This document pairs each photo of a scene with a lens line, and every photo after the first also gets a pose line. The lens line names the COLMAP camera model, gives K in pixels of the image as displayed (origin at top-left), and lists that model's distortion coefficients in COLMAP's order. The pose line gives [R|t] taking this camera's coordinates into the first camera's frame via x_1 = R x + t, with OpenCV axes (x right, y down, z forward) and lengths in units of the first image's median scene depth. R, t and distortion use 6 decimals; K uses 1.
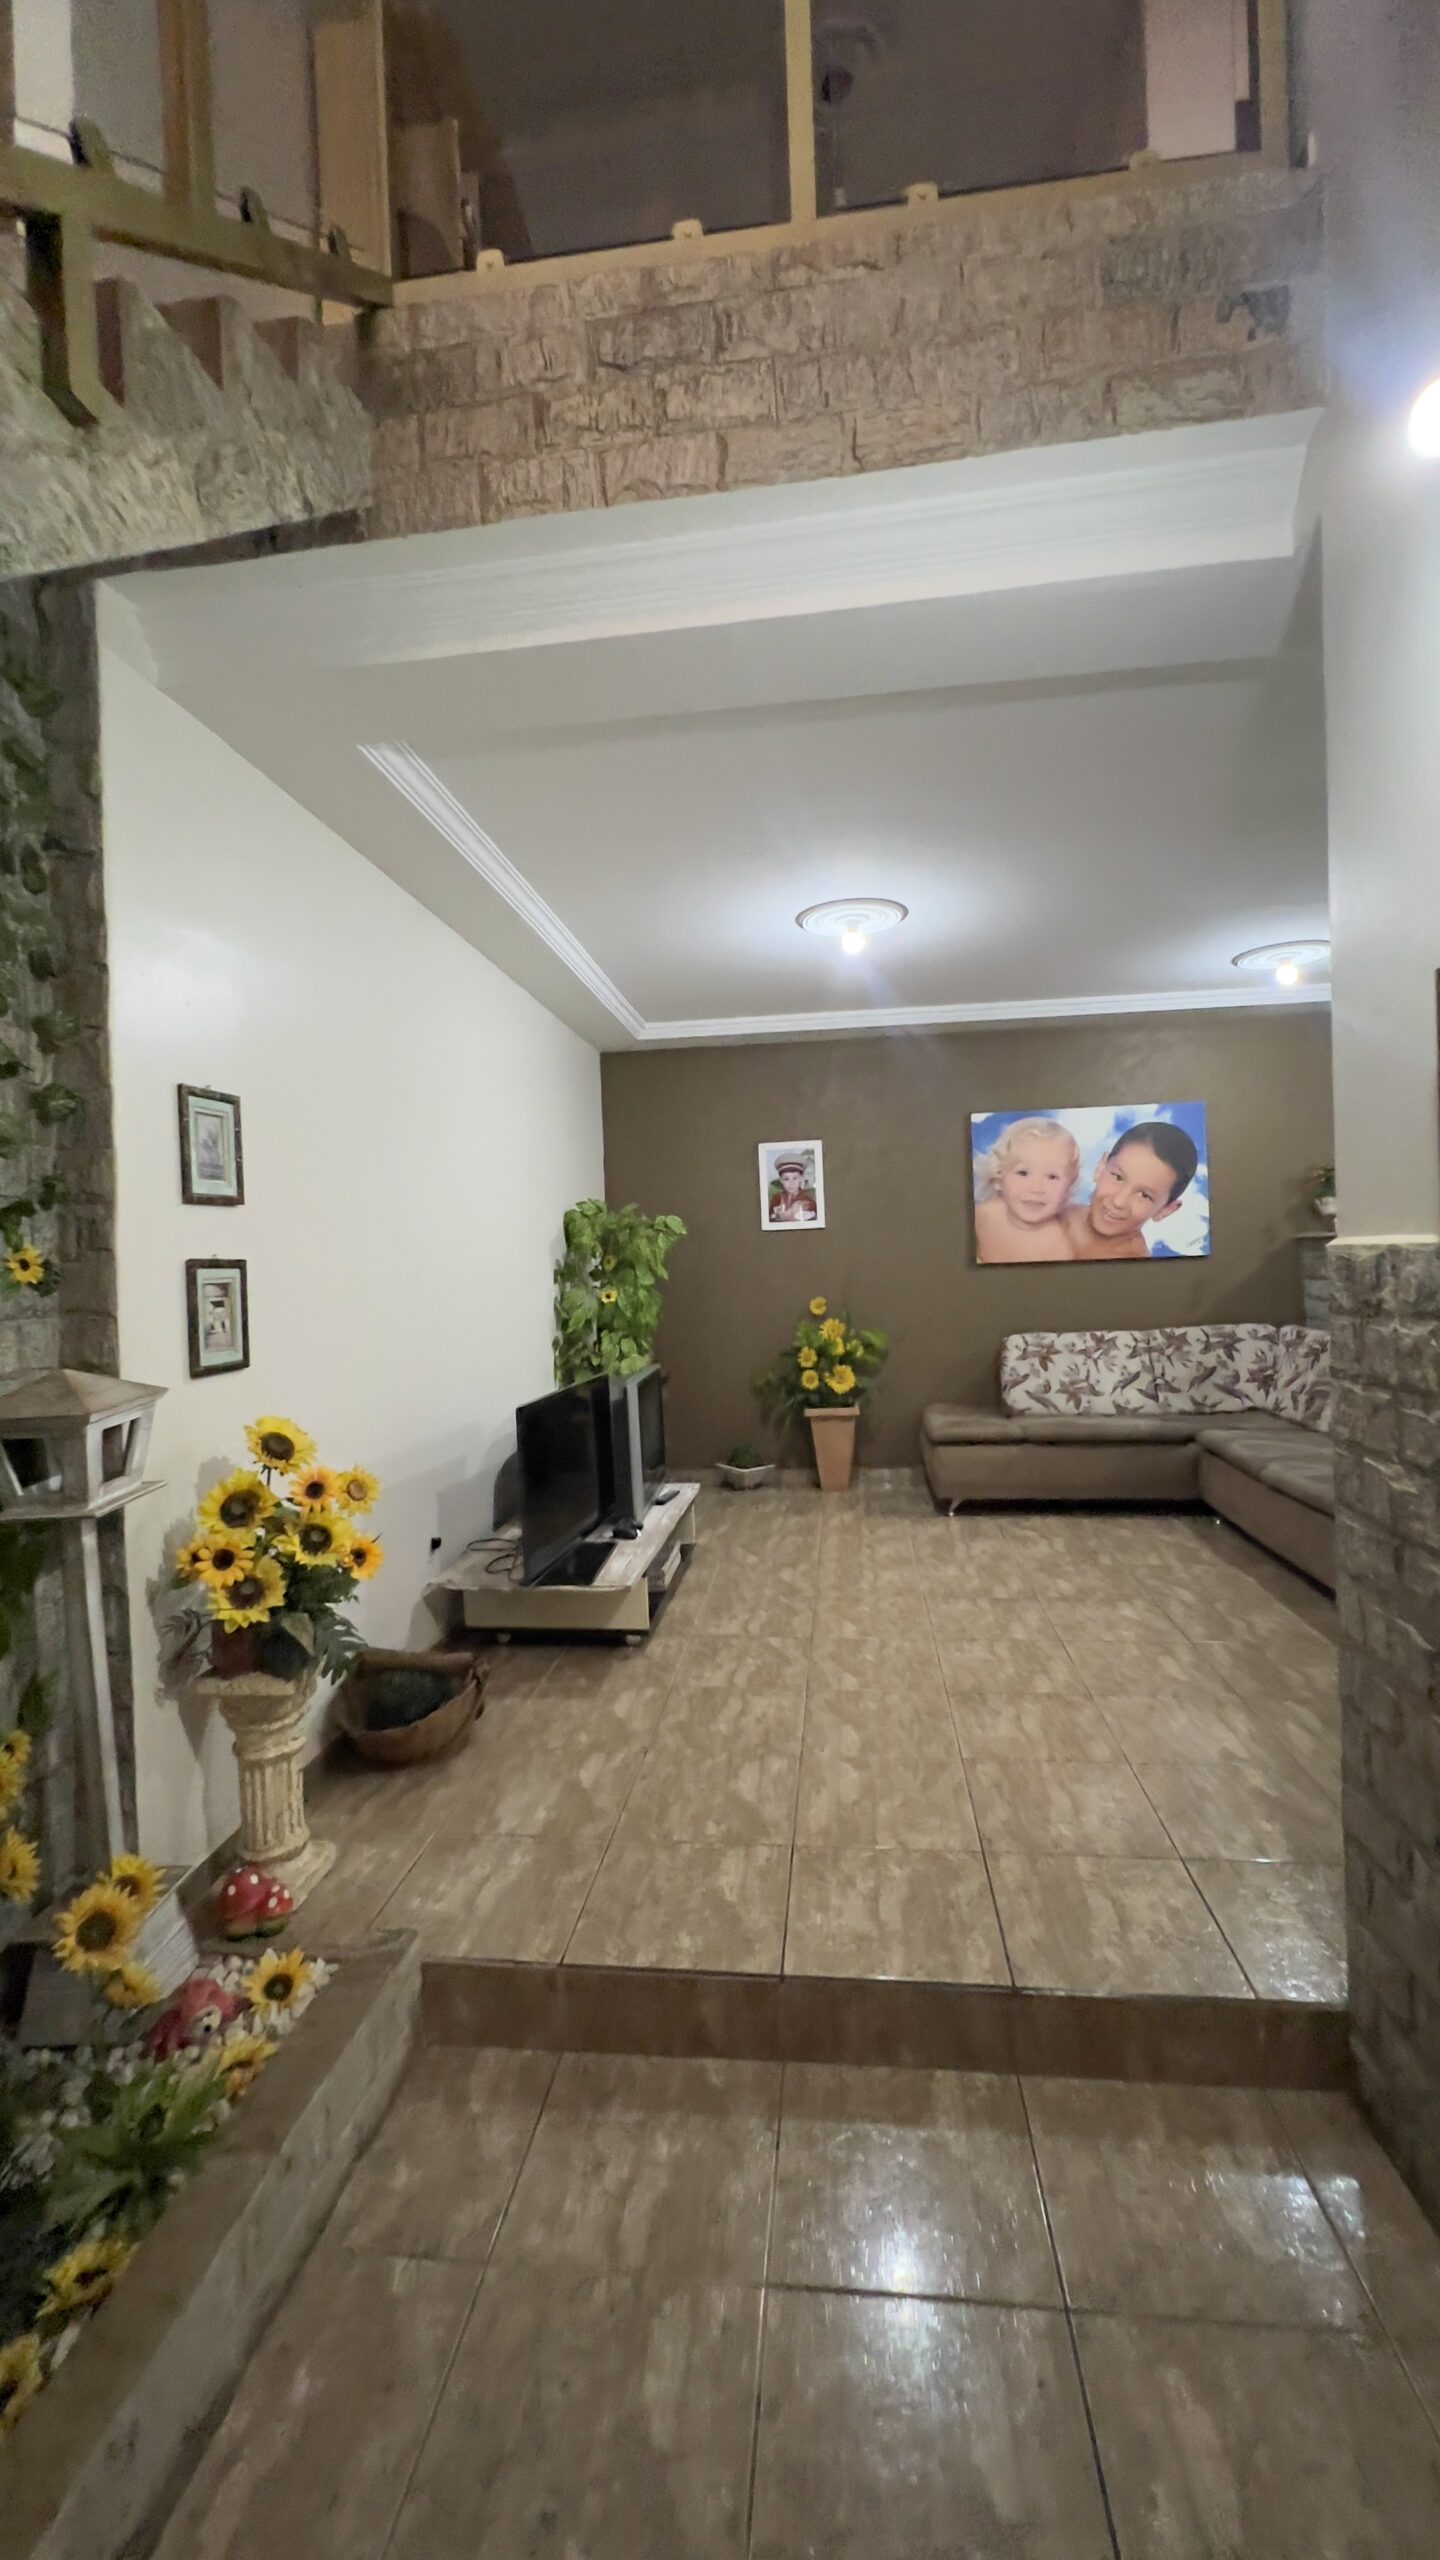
lens RADIAL K [[1026.6, 0, 713.8], [0, 1026.6, 1269.1], [0, 0, 1]] dist [-0.003155, 0.001619]
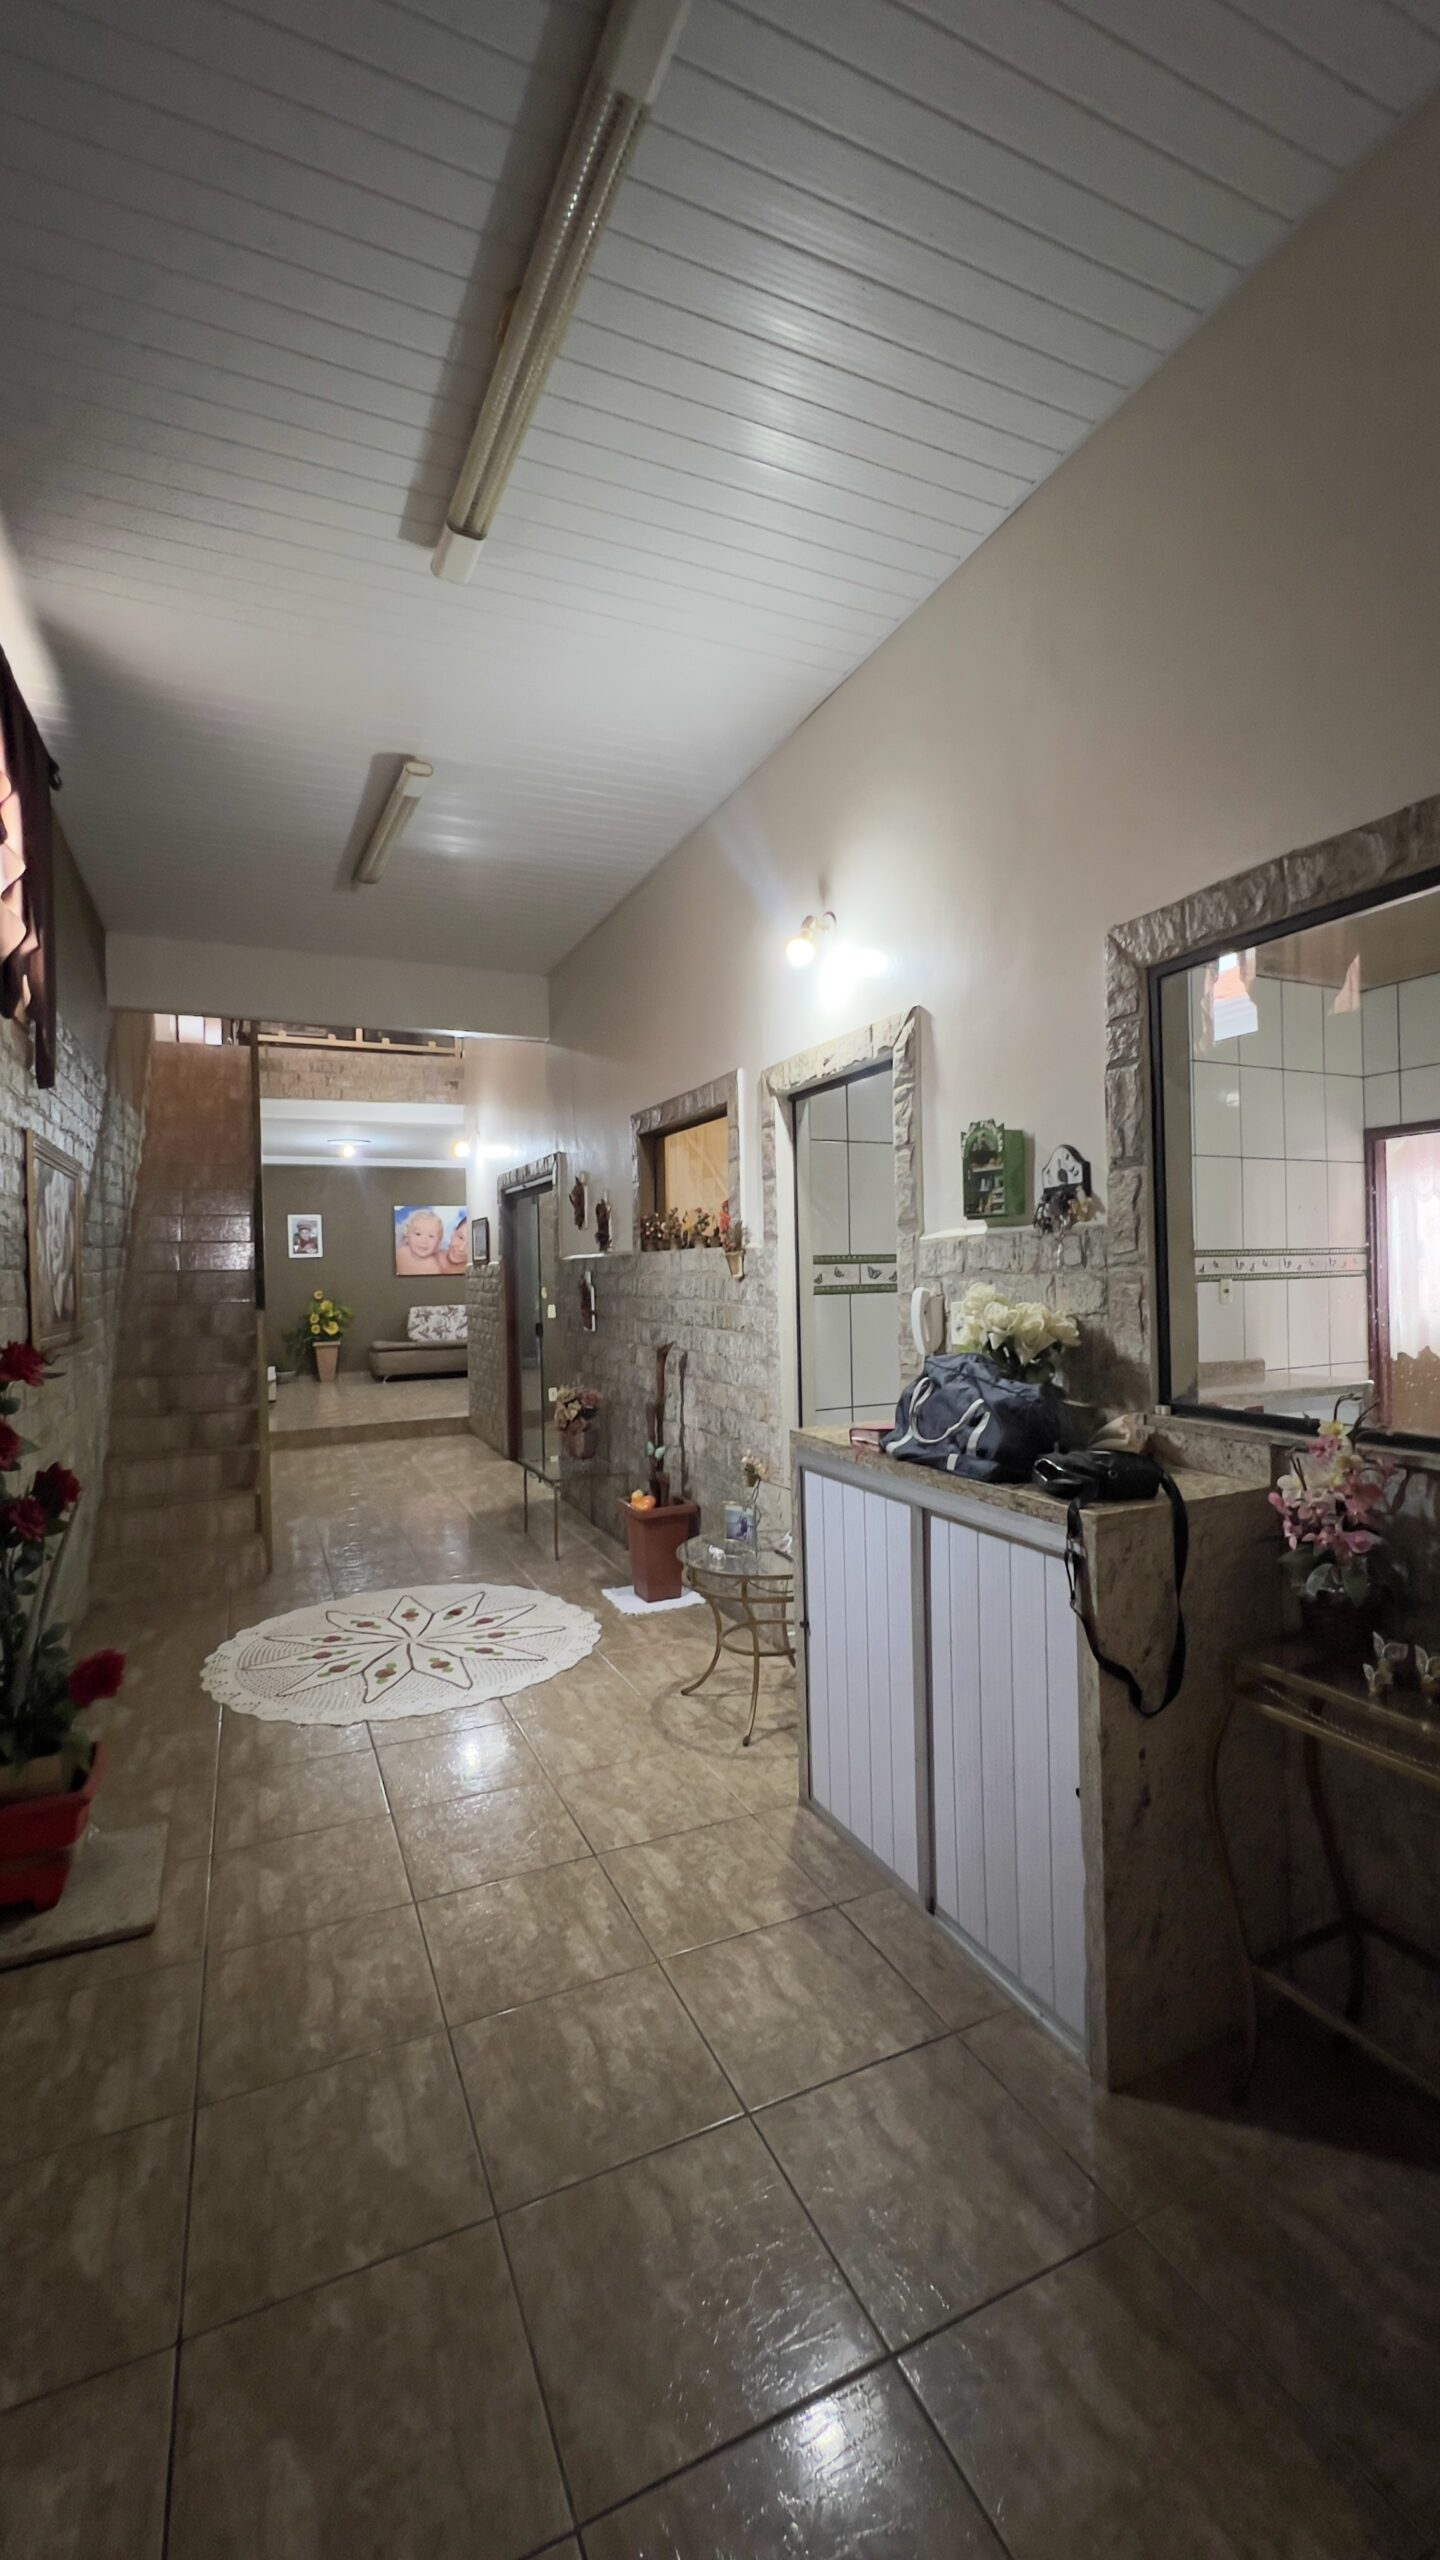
lens RADIAL K [[1026.6, 0, 726.1], [0, 1026.6, 1276.9], [0, 0, 1]] dist [-0.003155, 0.001619]
pose [[0.847914, 0.010555, 0.530028, -0.324499], [0.001731, 0.999741, -0.022678, 0.052220], [-0.530130, 0.020146, 0.847677, -1.295456]]
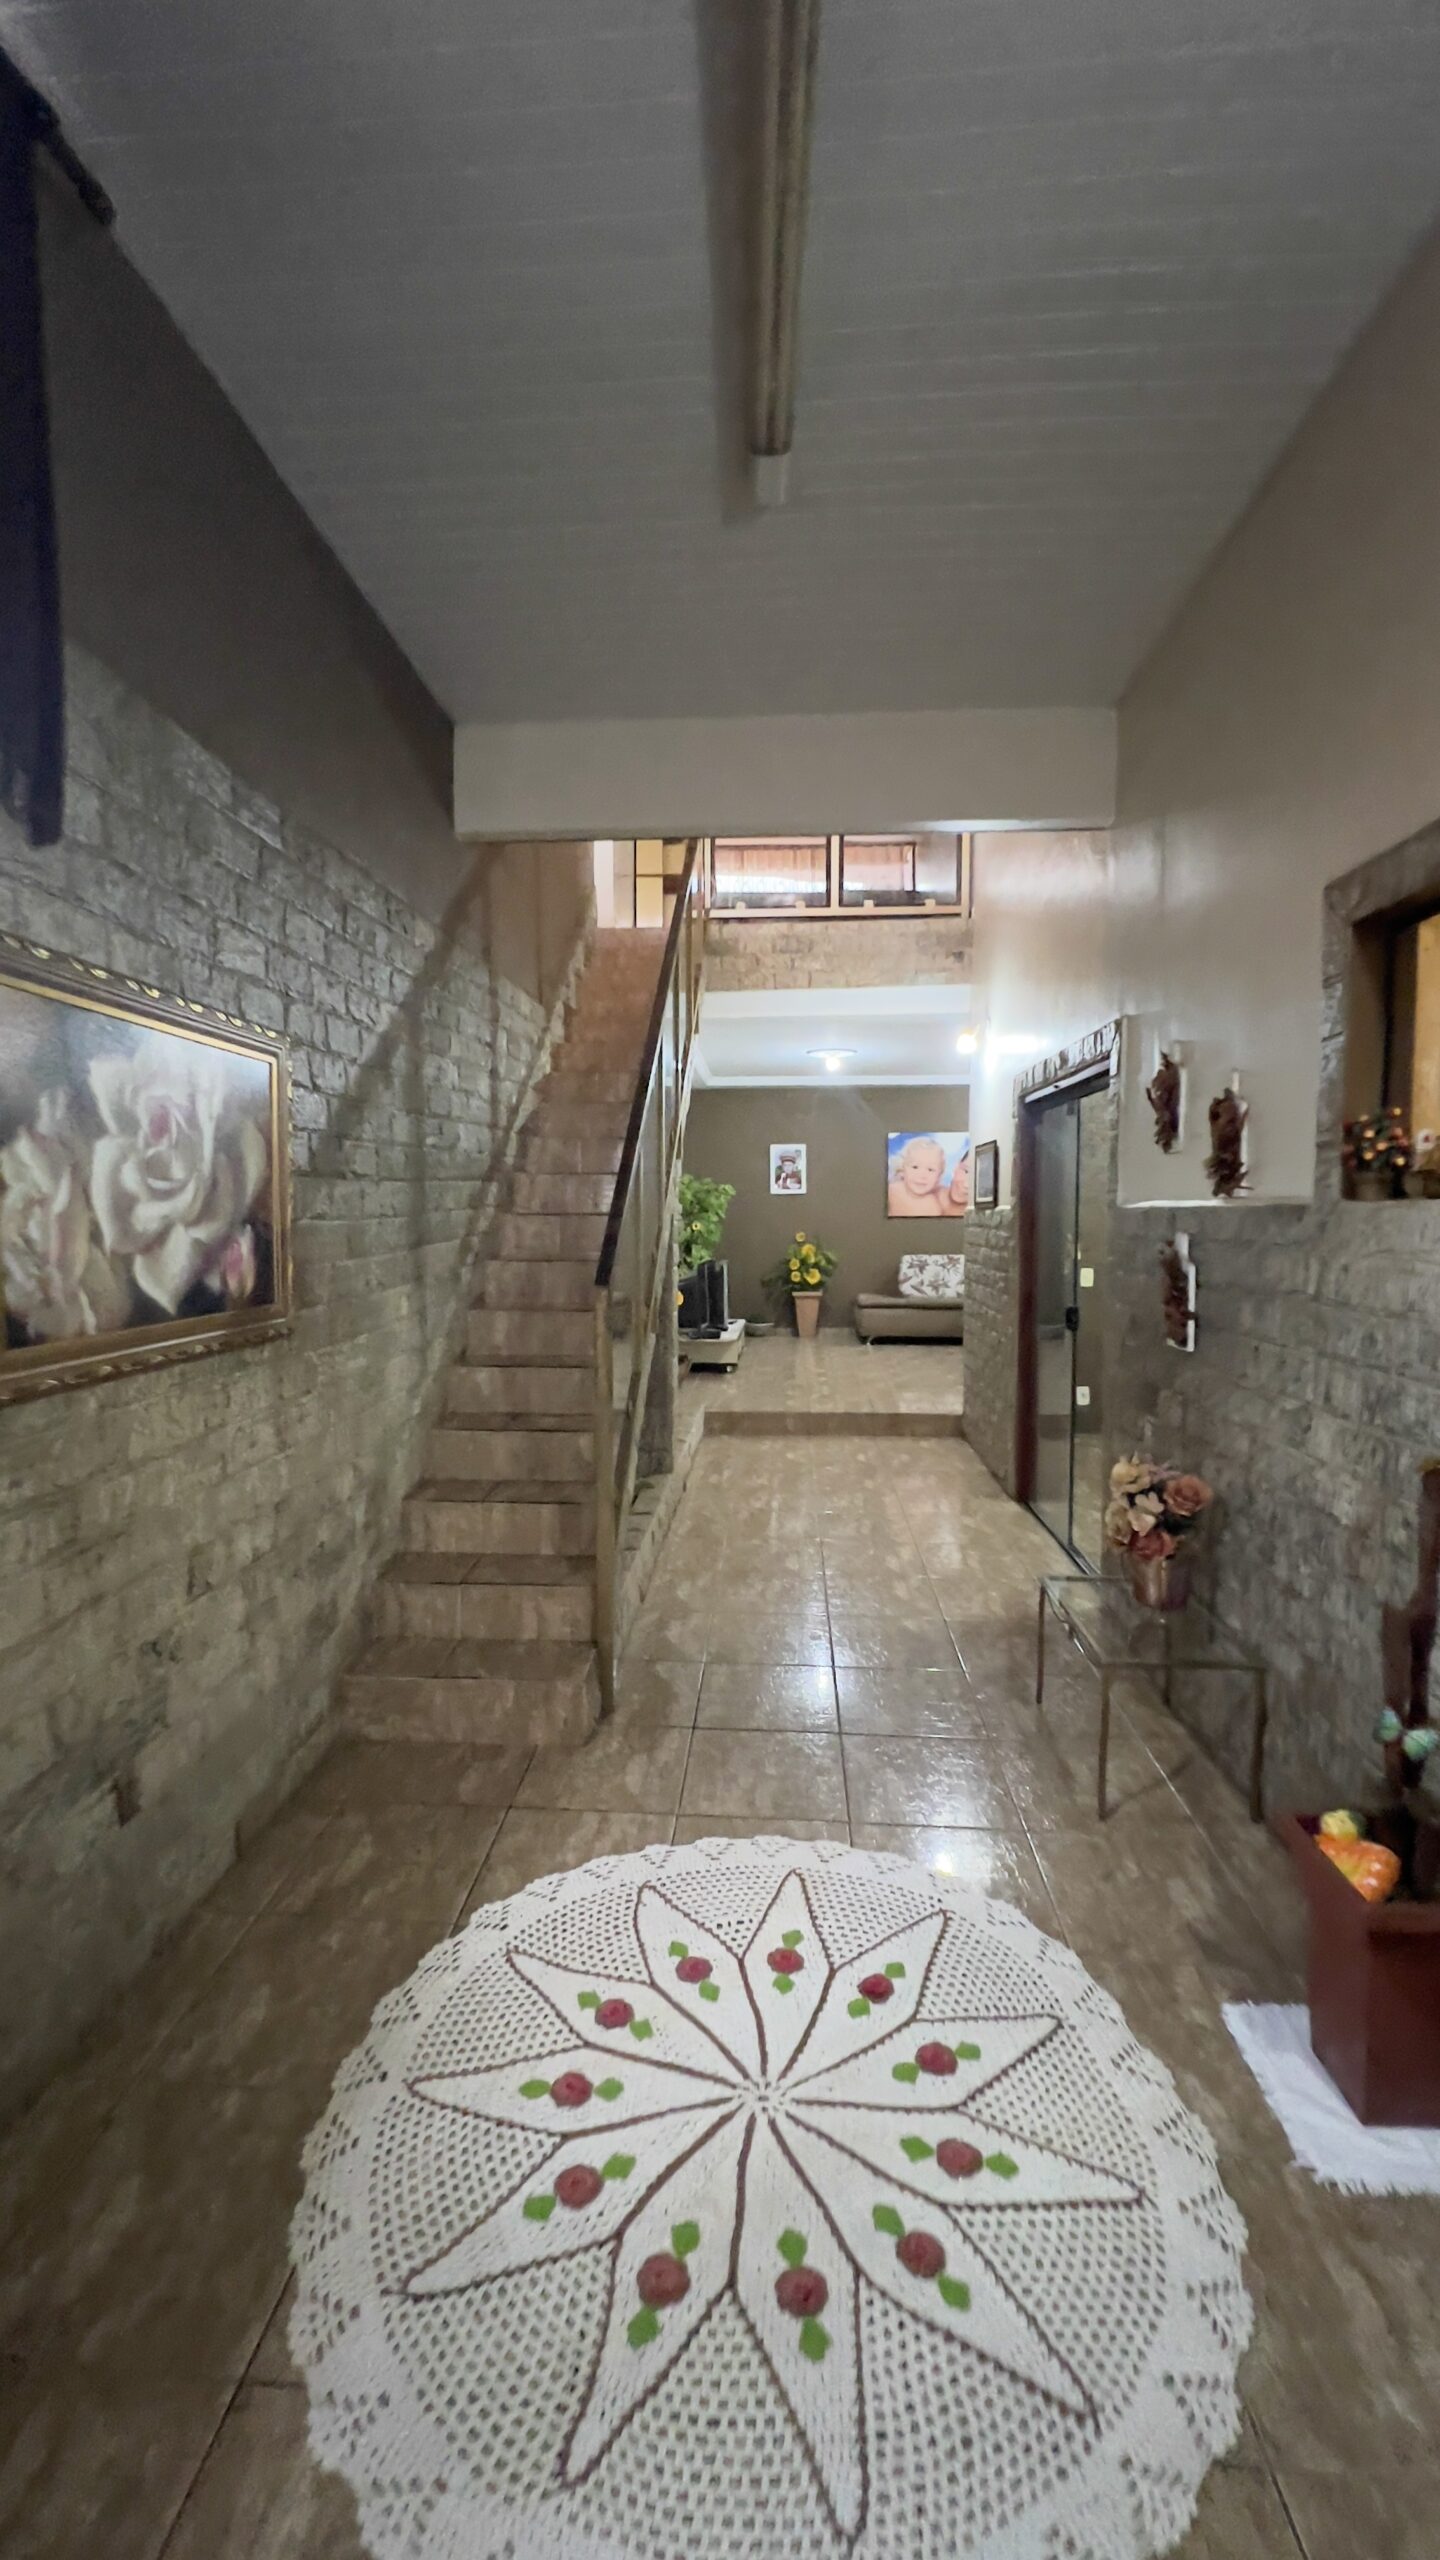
lens RADIAL K [[1026.6, 0, 724.0], [0, 1026.6, 1268.0], [0, 0, 1]] dist [-0.003155, 0.001619]
pose [[0.997289, 0.029318, 0.067486, -0.165471], [-0.031979, 0.998739, 0.038692, 0.027345], [-0.066267, -0.040745, 0.996970, -0.856068]]
